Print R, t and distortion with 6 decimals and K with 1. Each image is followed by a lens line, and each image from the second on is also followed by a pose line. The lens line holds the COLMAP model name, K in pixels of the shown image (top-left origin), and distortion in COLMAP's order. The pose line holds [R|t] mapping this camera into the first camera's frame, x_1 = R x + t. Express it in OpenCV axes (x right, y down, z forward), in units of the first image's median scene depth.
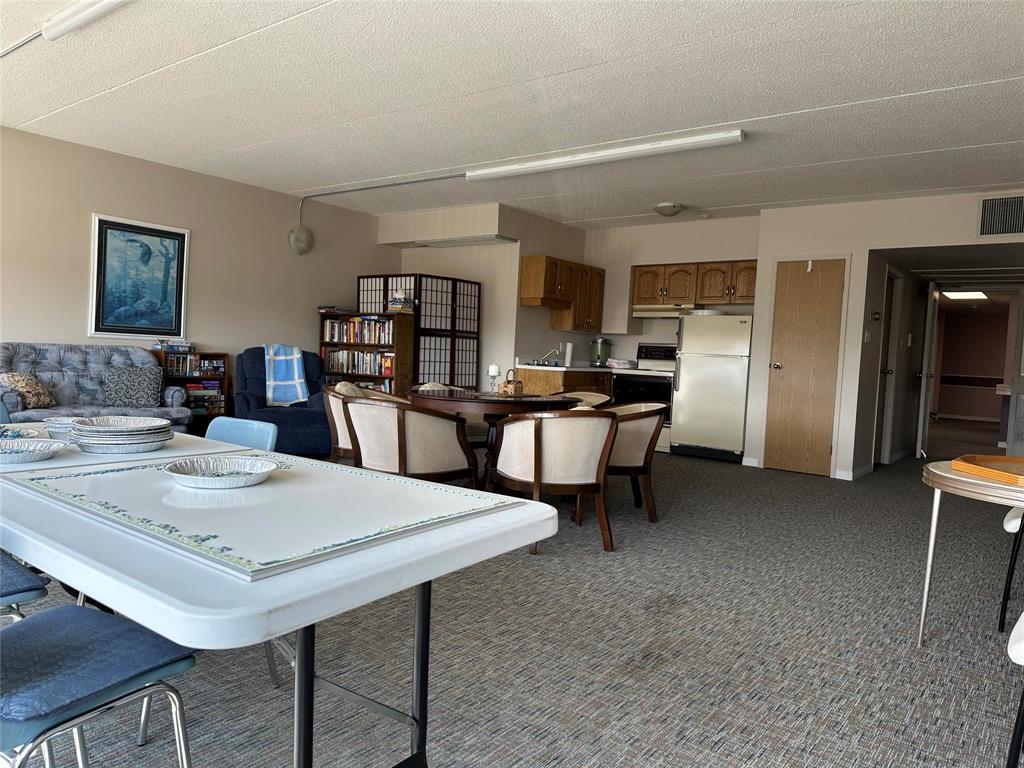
lens RADIAL K [[719.5, 0, 512.8], [0, 719.5, 382.6], [0, 0, 1]] dist [0.064190, -0.033995]
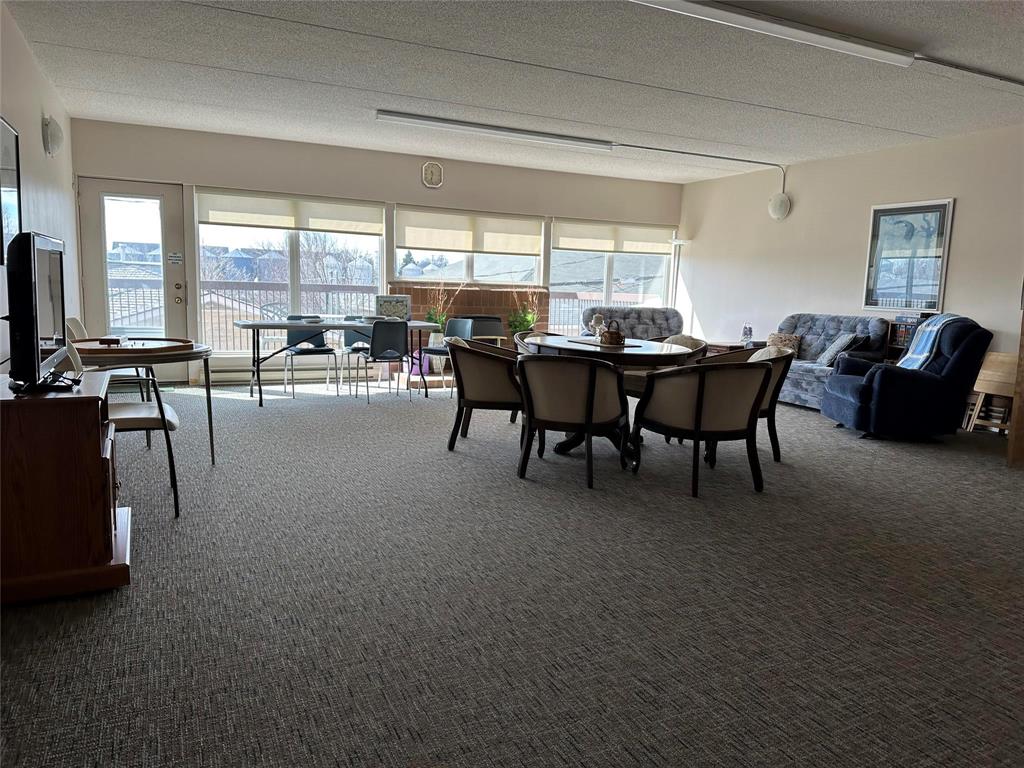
lens RADIAL K [[719.5, 0, 513.6], [0, 719.5, 381.5], [0, 0, 1]] dist [0.064190, -0.033995]
pose [[-0.430634, 0.055074, -0.900845, 0.725344], [-0.098820, 0.989258, 0.107719, -0.017827], [0.897100, 0.135409, -0.420565, 0.963956]]
